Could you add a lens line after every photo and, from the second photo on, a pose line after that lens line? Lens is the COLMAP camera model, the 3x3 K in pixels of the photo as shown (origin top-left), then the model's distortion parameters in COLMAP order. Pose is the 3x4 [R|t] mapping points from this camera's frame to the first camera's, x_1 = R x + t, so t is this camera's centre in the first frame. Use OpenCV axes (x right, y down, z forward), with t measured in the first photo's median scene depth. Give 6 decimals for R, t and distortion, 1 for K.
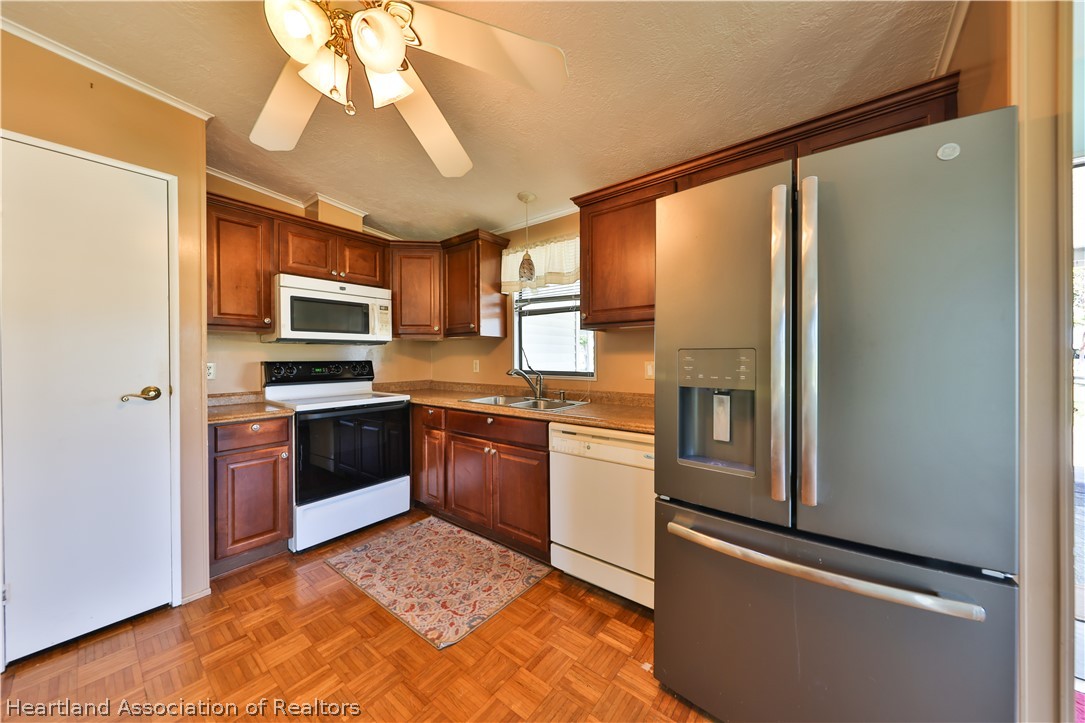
lens RADIAL K [[366.5, 0, 543.8], [0, 366.5, 358.0], [0, 0, 1]] dist [0.002595, 0.000082]
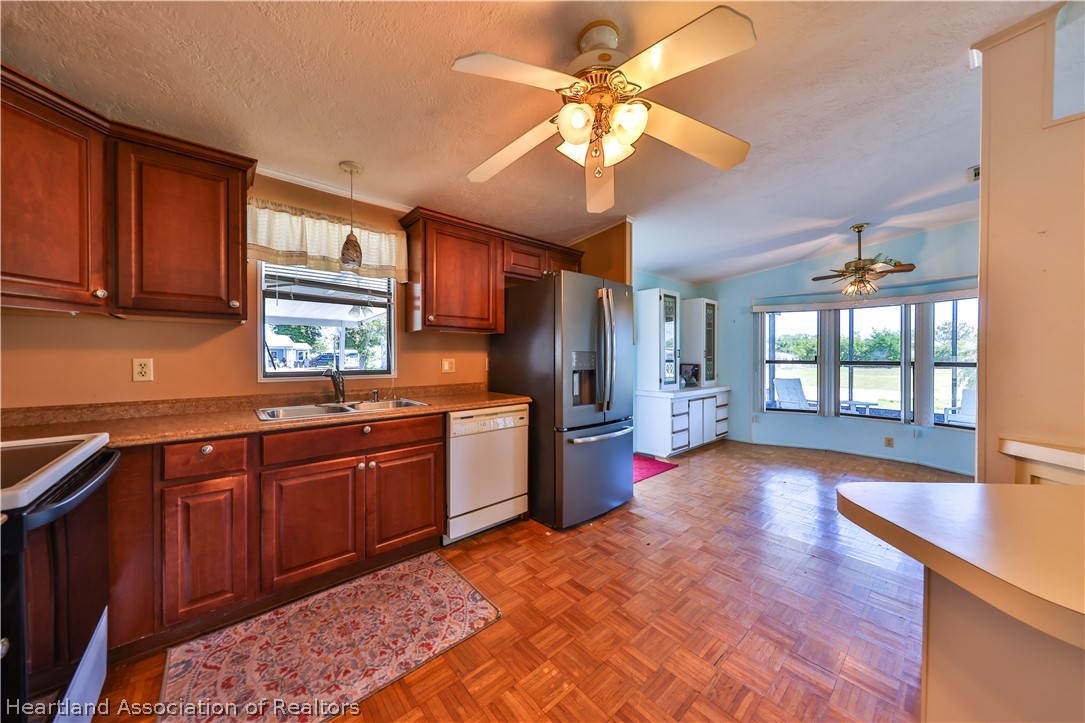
lens RADIAL K [[366.5, 0, 543.1], [0, 366.5, 359.9], [0, 0, 1]] dist [0.002595, 0.000082]
pose [[0.179426, -0.004491, 0.983761, -1.011333], [0.000844, 0.999990, 0.004411, 0.009184], [-0.983771, 0.000039, 0.179428, 0.507179]]
